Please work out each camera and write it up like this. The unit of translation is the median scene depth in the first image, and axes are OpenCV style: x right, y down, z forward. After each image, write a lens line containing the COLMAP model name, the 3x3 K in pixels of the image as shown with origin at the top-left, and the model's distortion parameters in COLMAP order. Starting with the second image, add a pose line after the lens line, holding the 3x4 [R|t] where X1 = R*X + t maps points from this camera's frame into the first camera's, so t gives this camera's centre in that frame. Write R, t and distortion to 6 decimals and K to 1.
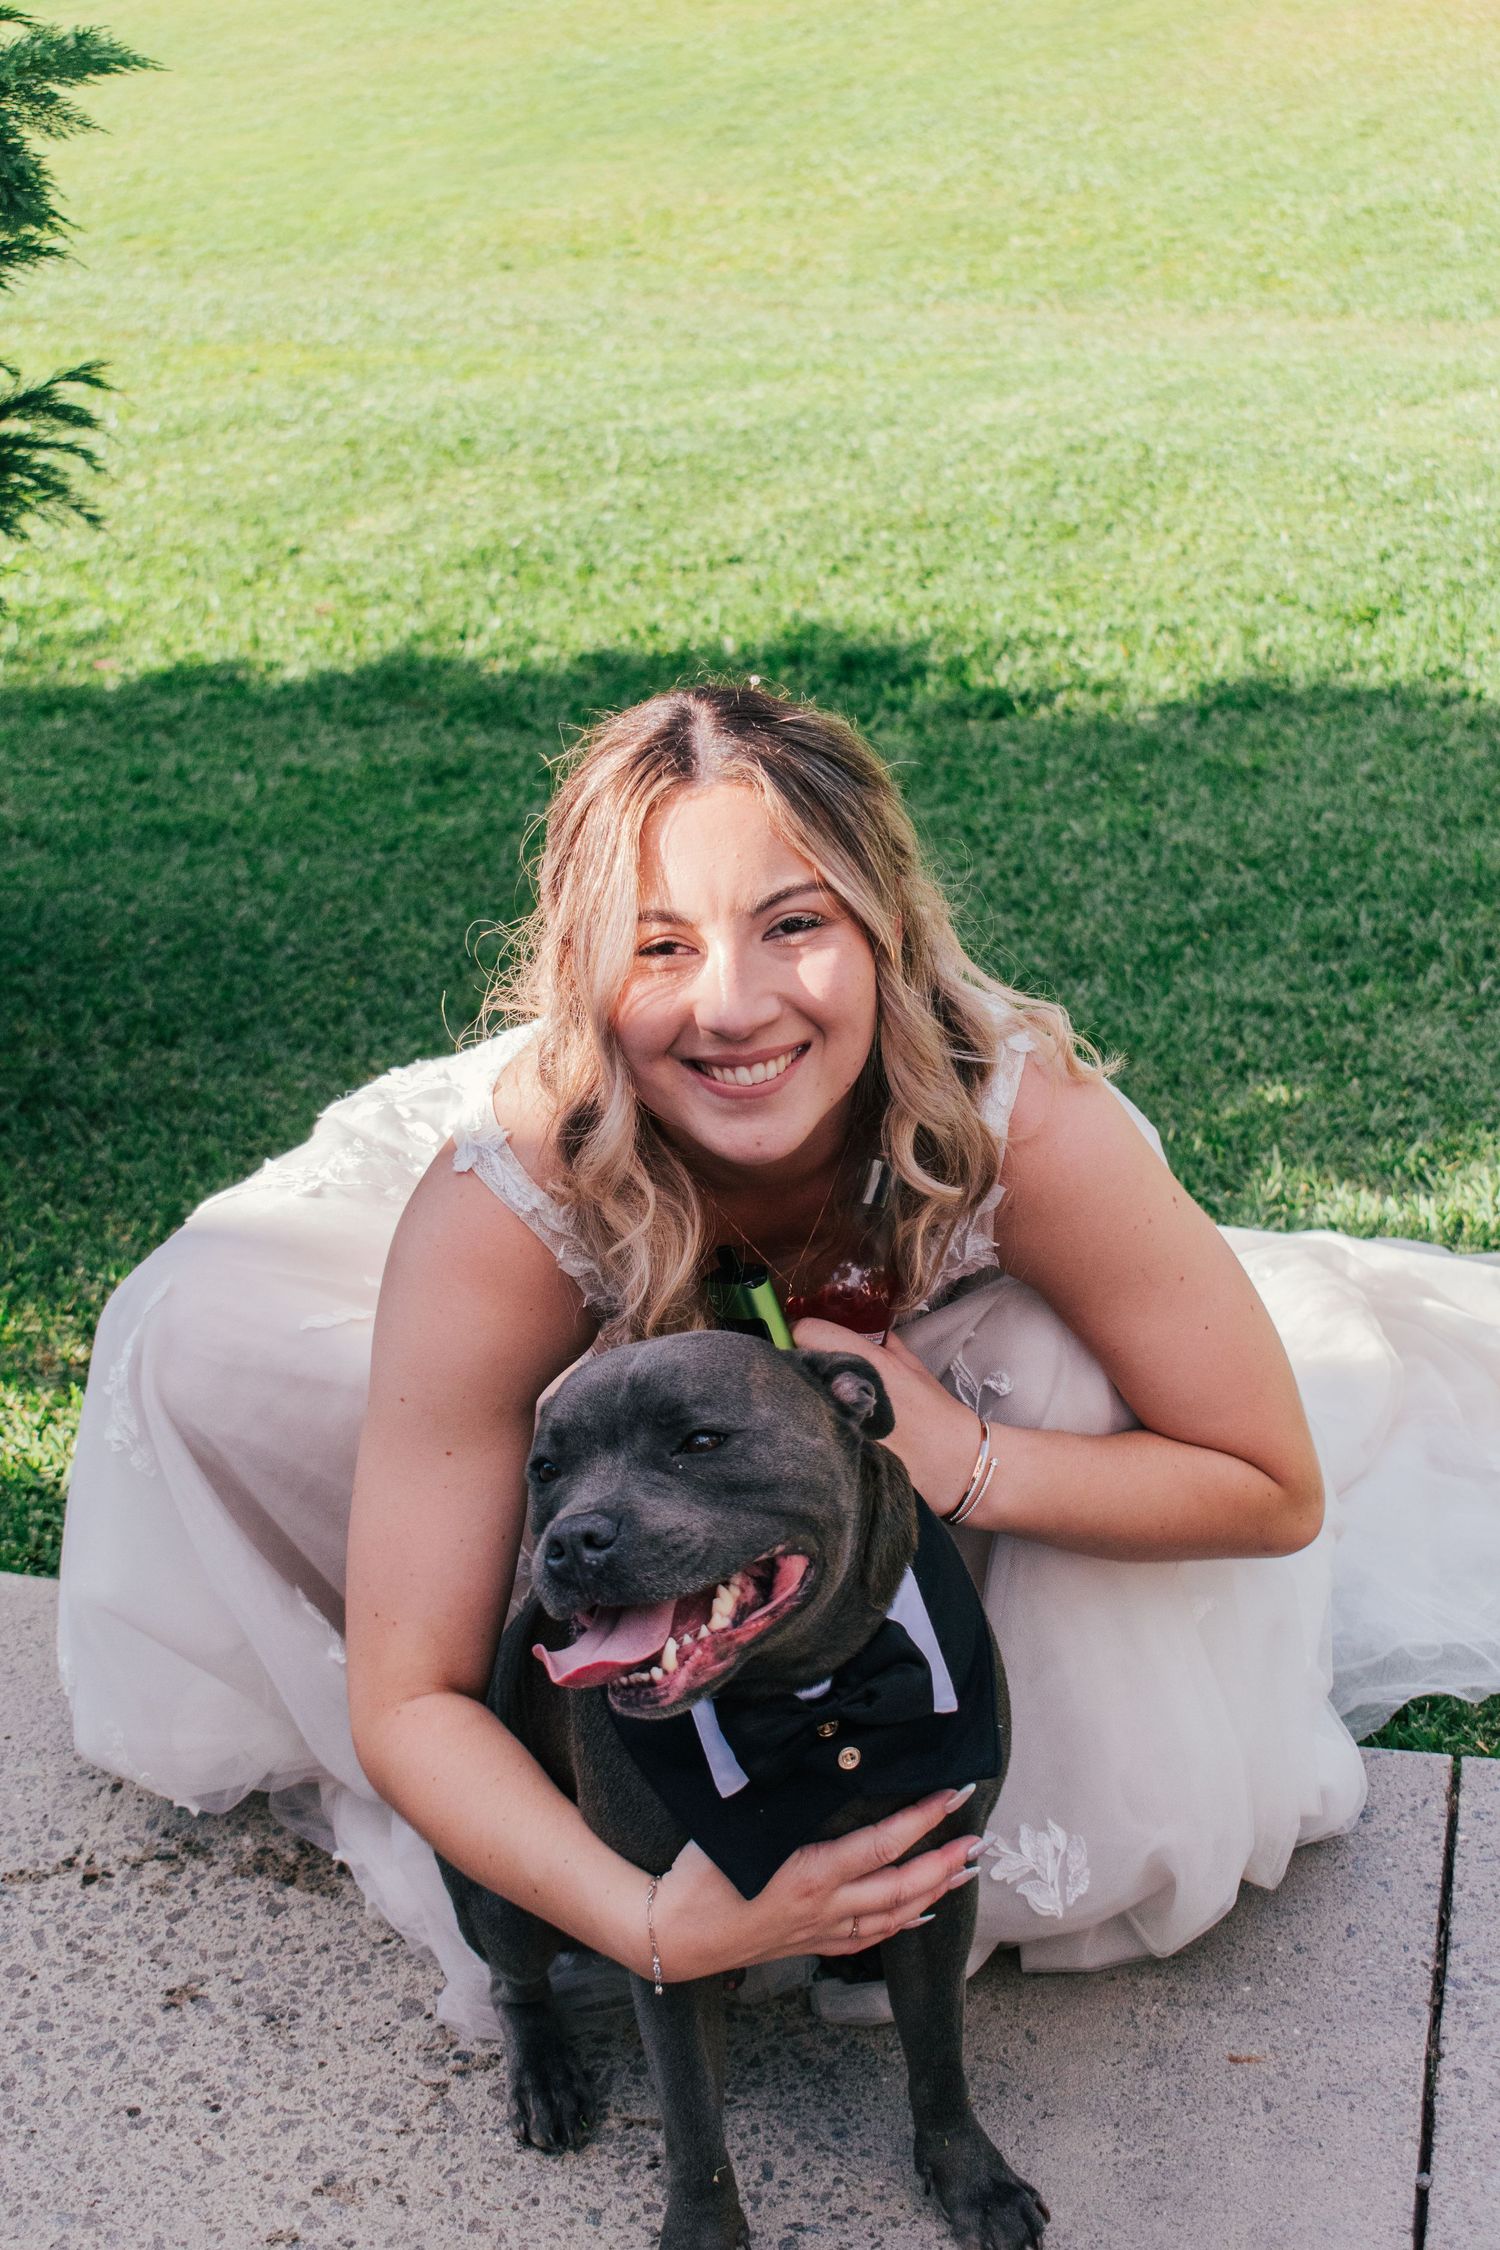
lens RADIAL K [[3487.7, 0, 749.7], [0, 3487.7, 1123.6], [0, 0, 1]] dist [-0.002427, 0.000000]
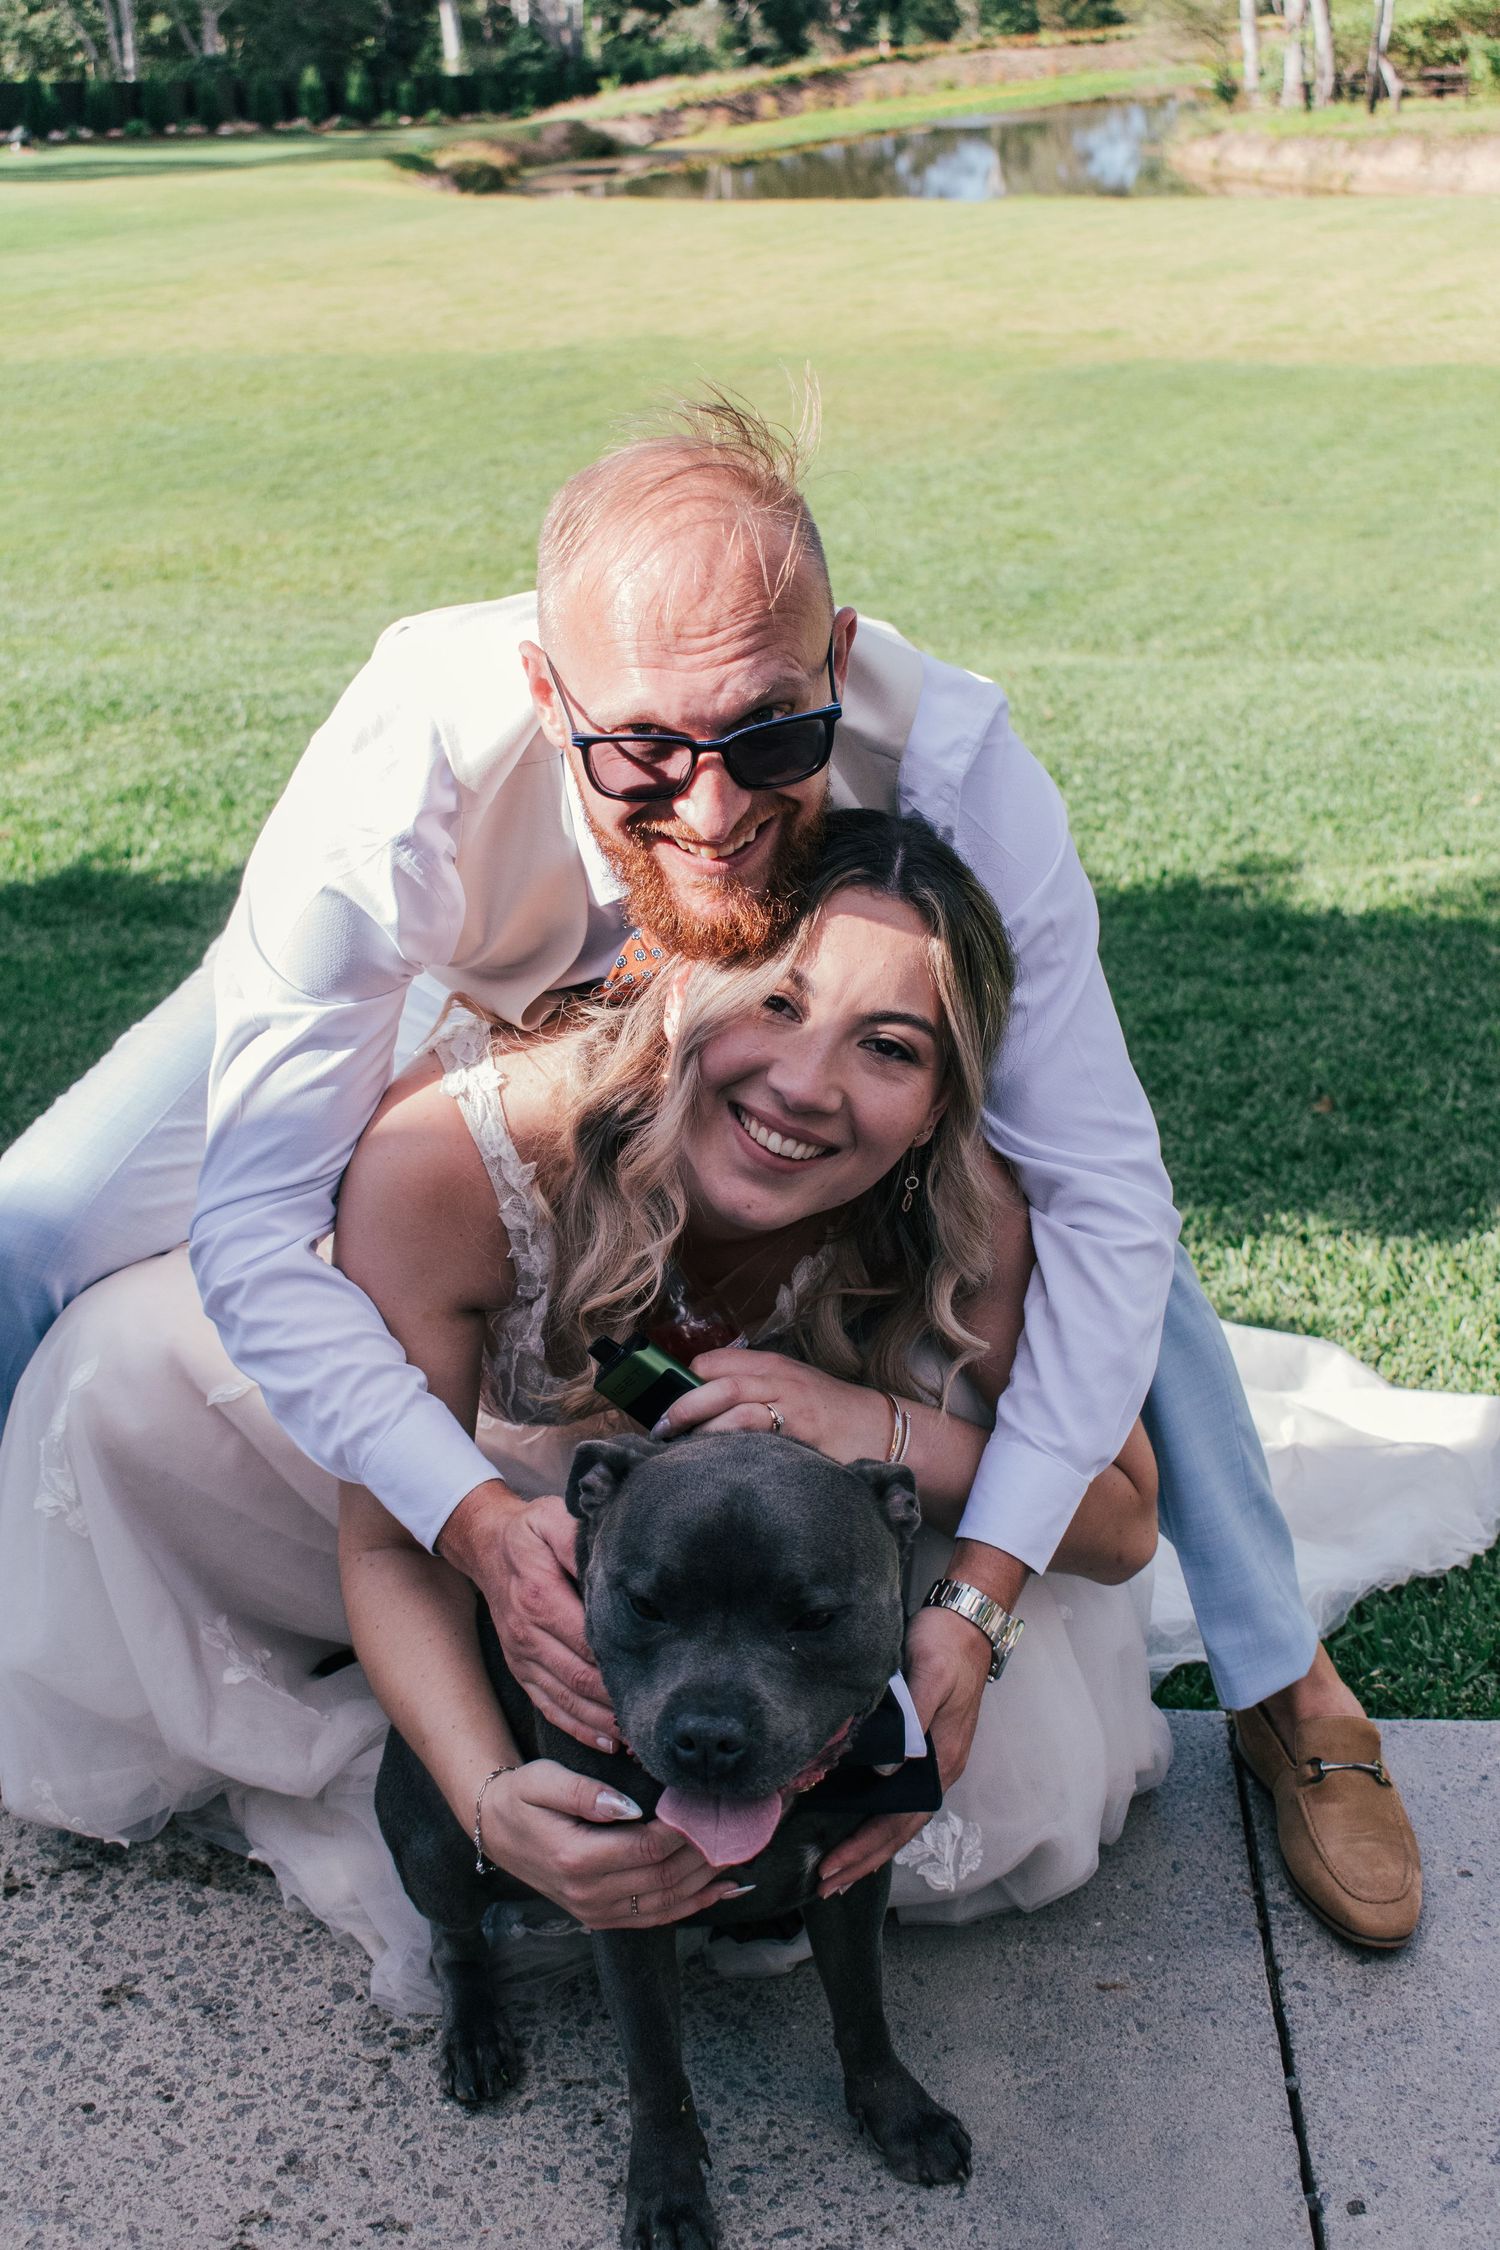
lens RADIAL K [[2756.2, 0, 750.3], [0, 2756.2, 1126.7], [0, 0, 1]] dist [-0.006338, 0.000000]
pose [[0.985452, -0.013648, 0.169407, -0.109086], [0.023423, 0.998165, -0.055835, 0.037093], [-0.168334, 0.058991, 0.983963, 0.125111]]
